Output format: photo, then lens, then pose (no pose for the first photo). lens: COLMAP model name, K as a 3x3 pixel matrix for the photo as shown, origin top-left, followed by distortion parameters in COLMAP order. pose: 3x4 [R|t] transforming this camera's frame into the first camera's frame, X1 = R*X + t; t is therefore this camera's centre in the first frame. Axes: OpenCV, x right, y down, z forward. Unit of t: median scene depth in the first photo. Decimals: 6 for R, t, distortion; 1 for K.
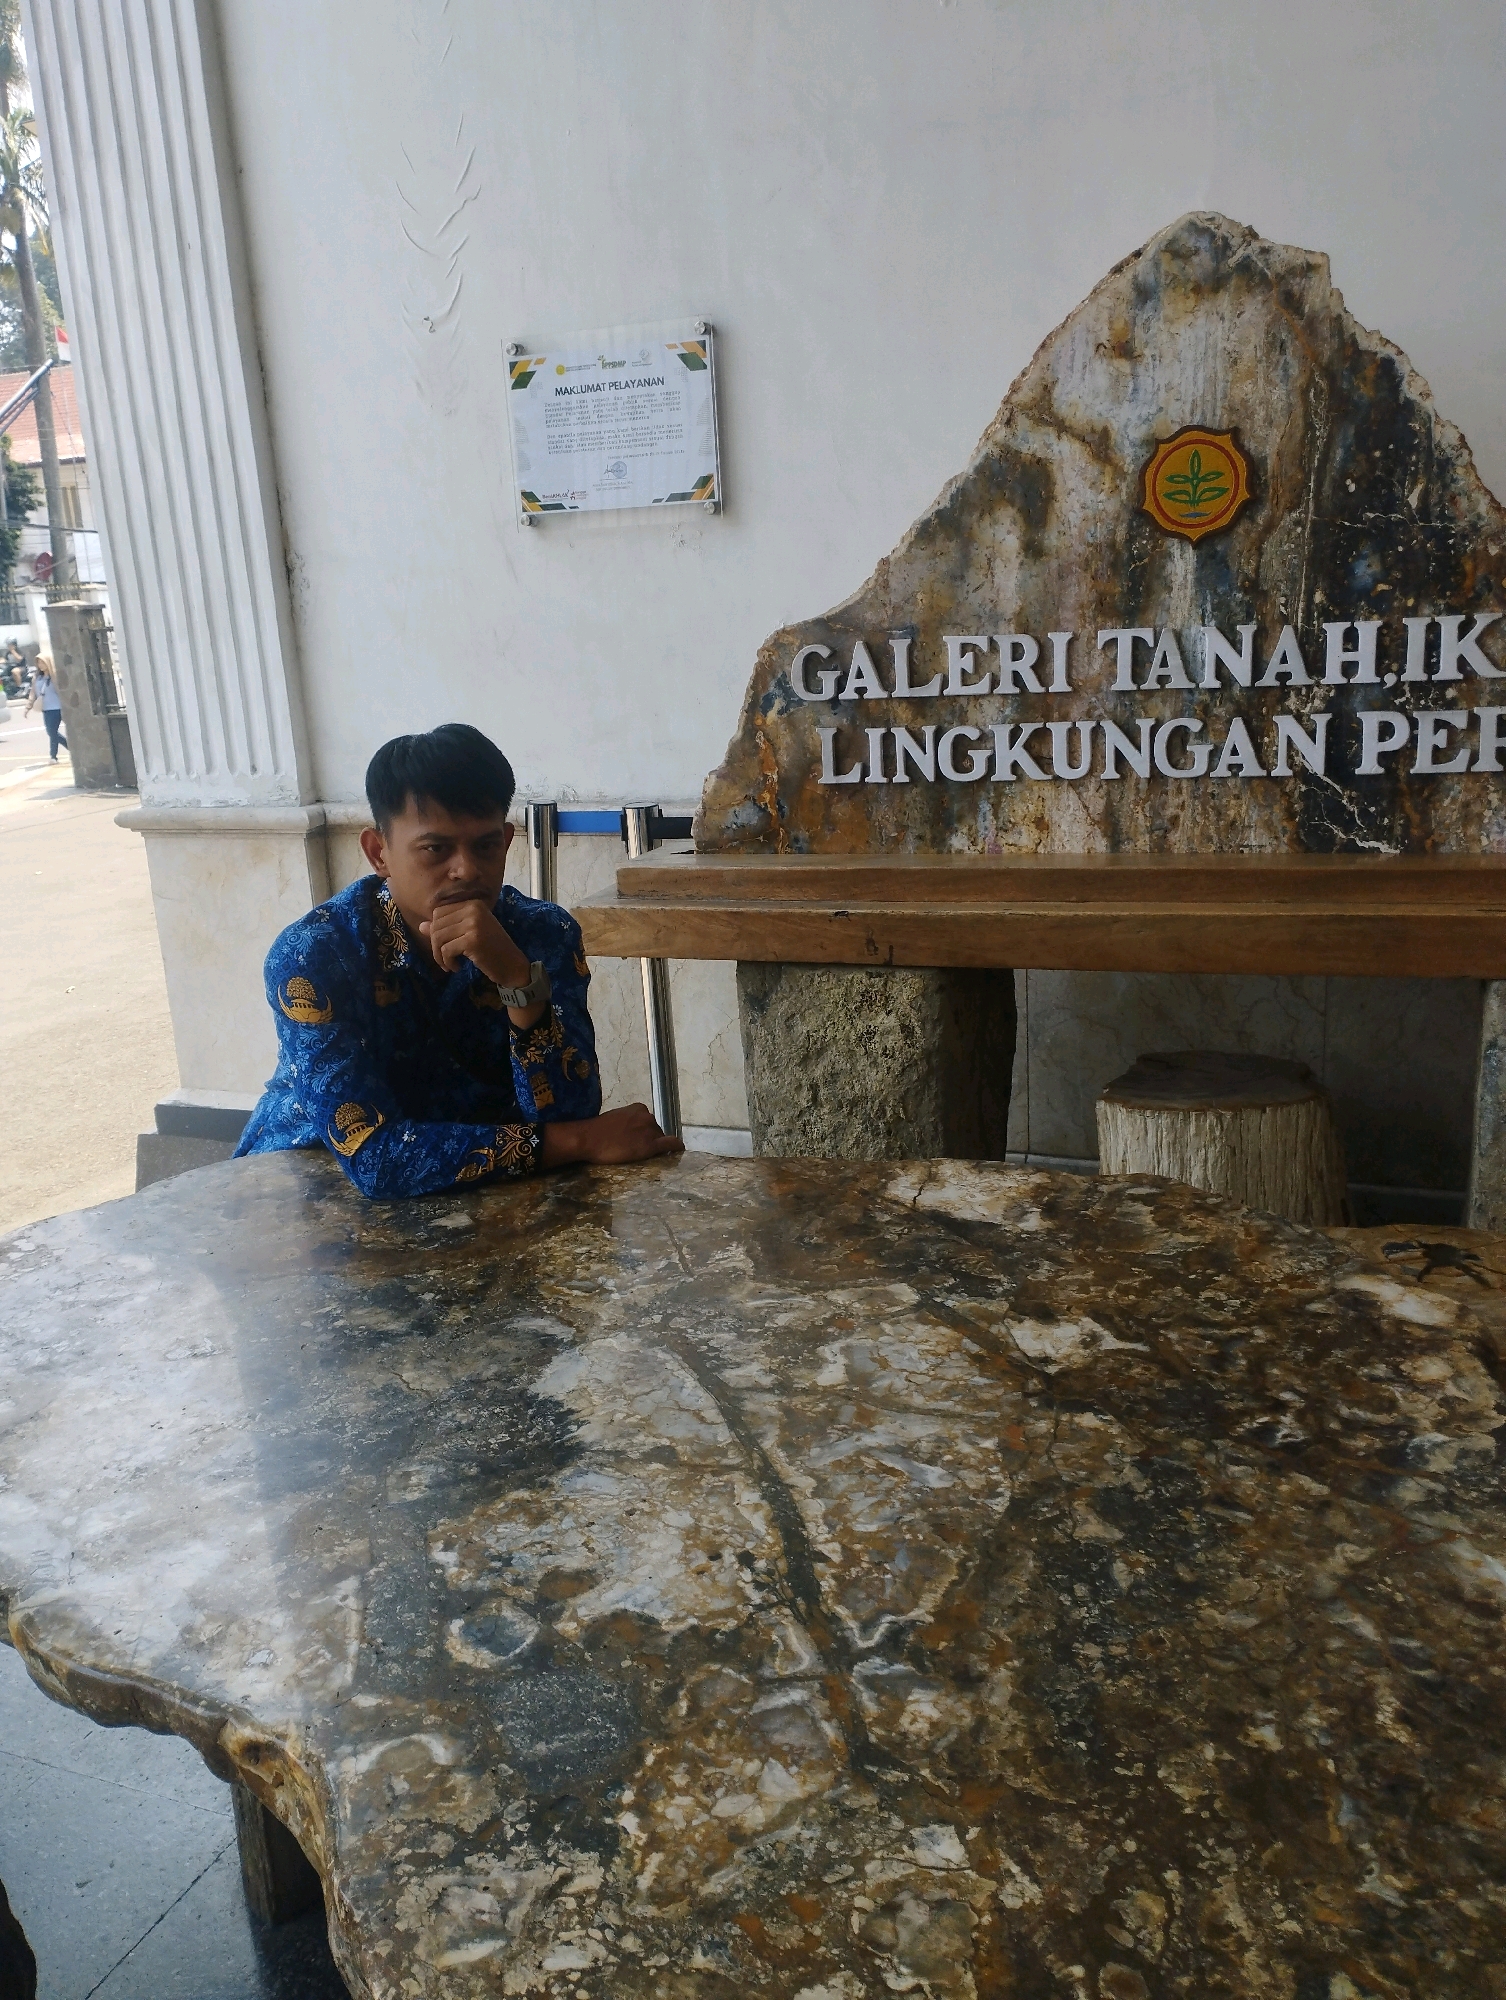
lens RADIAL K [[1614.7, 0, 749.9], [0, 1614.7, 1047.7], [0, 0, 1]] dist [0.089649, -0.117711]
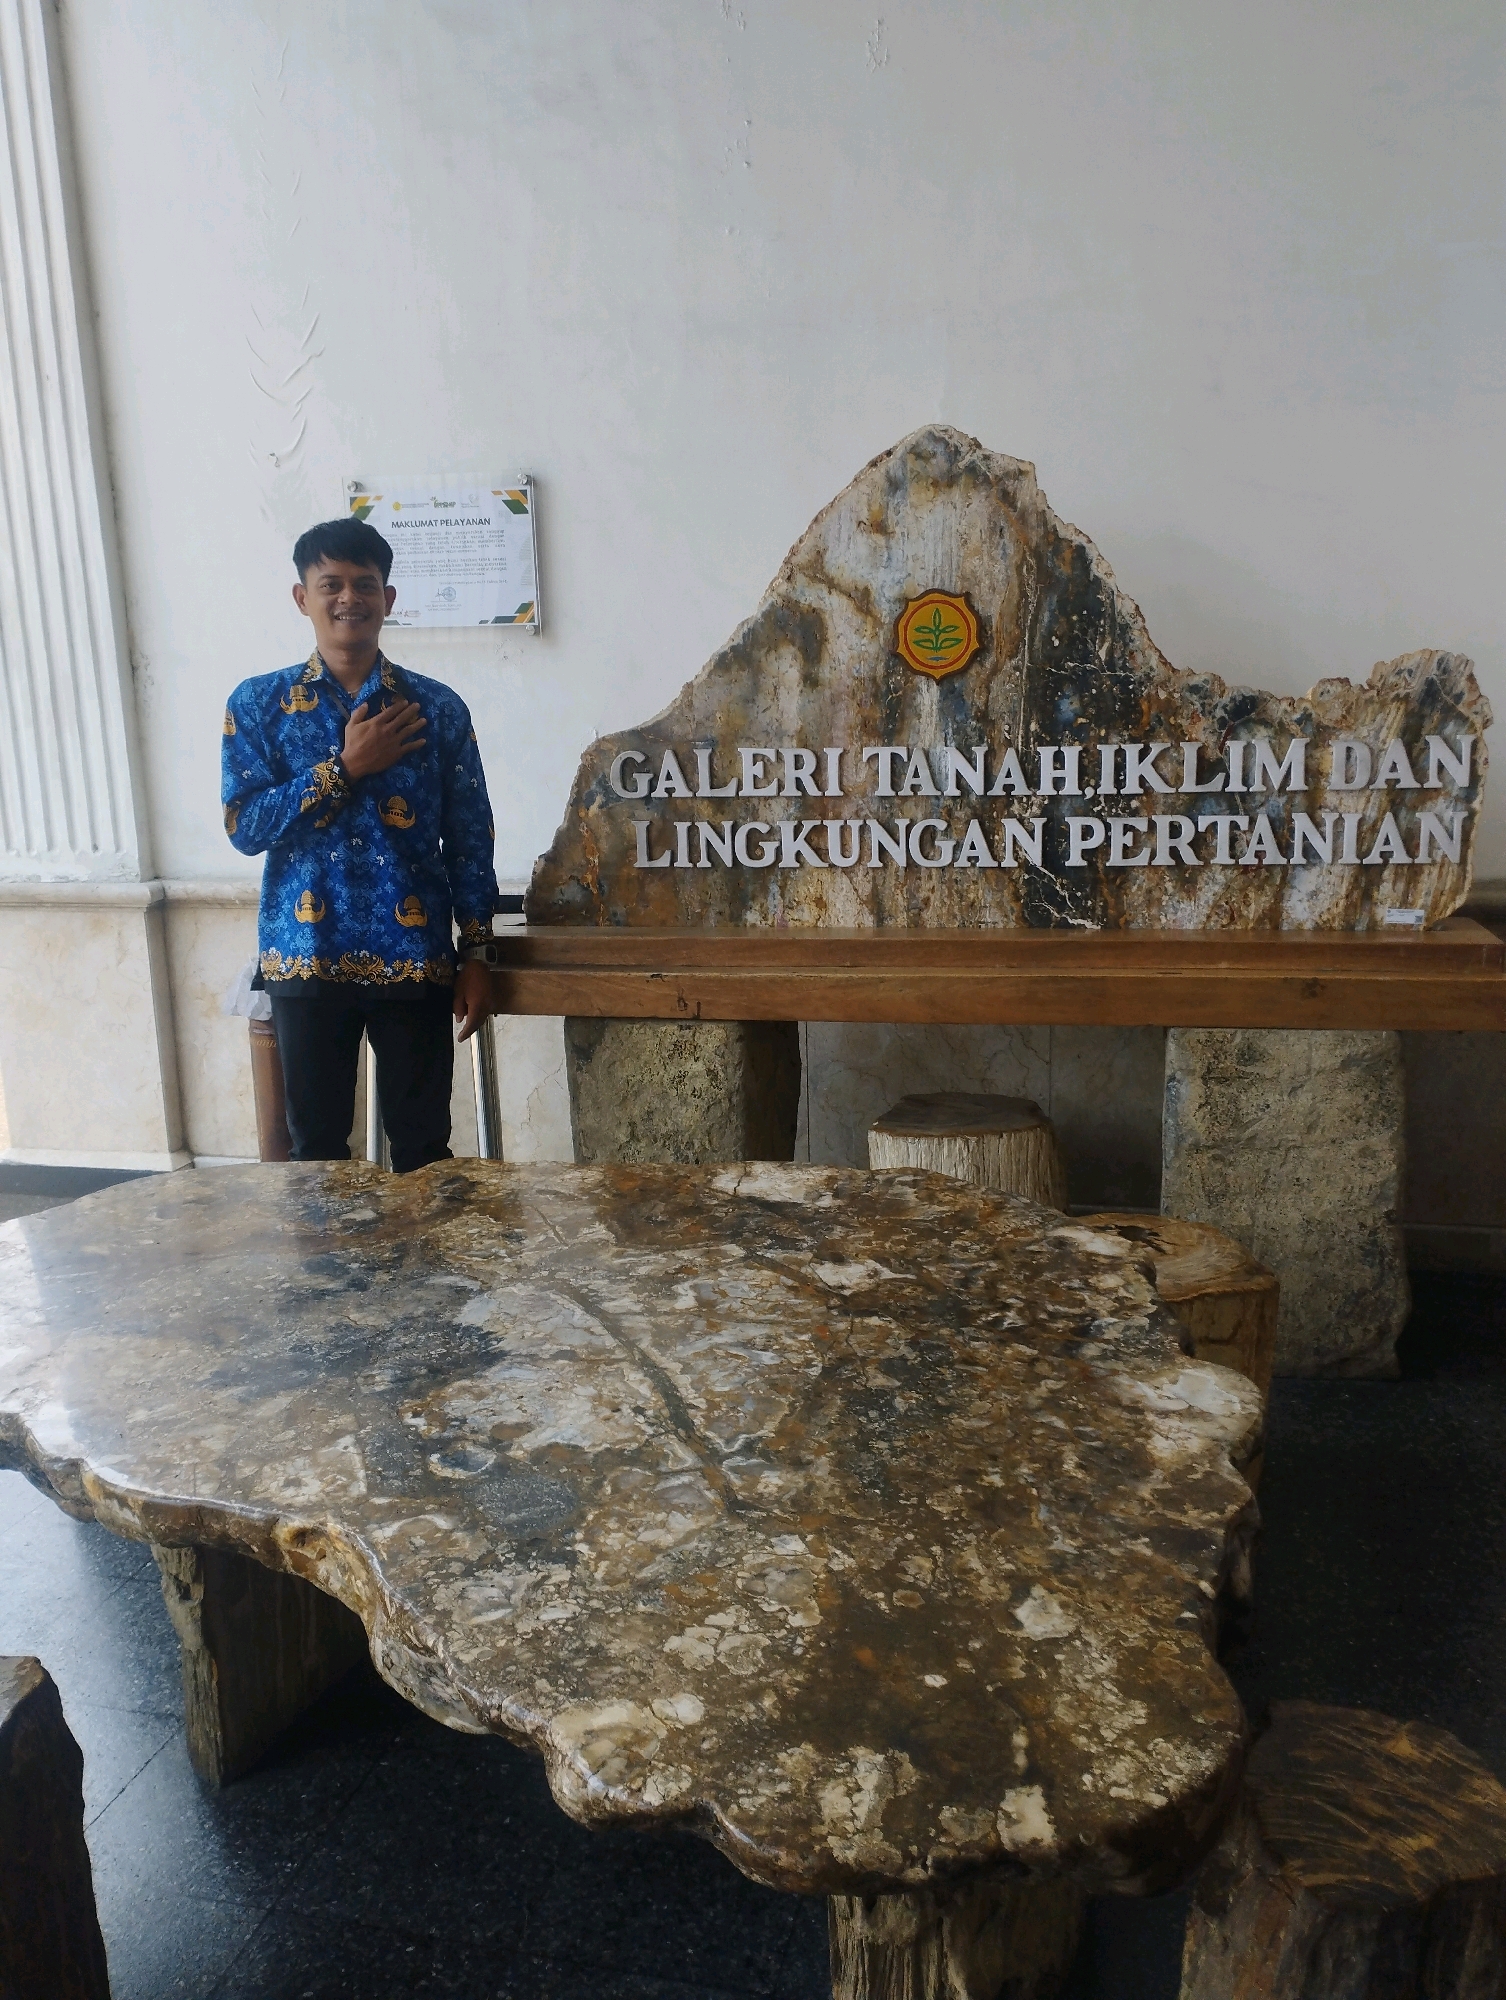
lens RADIAL K [[1614.7, 0, 749.9], [0, 1614.7, 1047.7], [0, 0, 1]] dist [0.089649, -0.117711]
pose [[0.989472, -0.003229, 0.144687, -0.051348], [0.011134, 0.998487, -0.053858, 0.037330], [-0.144294, 0.054902, 0.988011, -0.193844]]
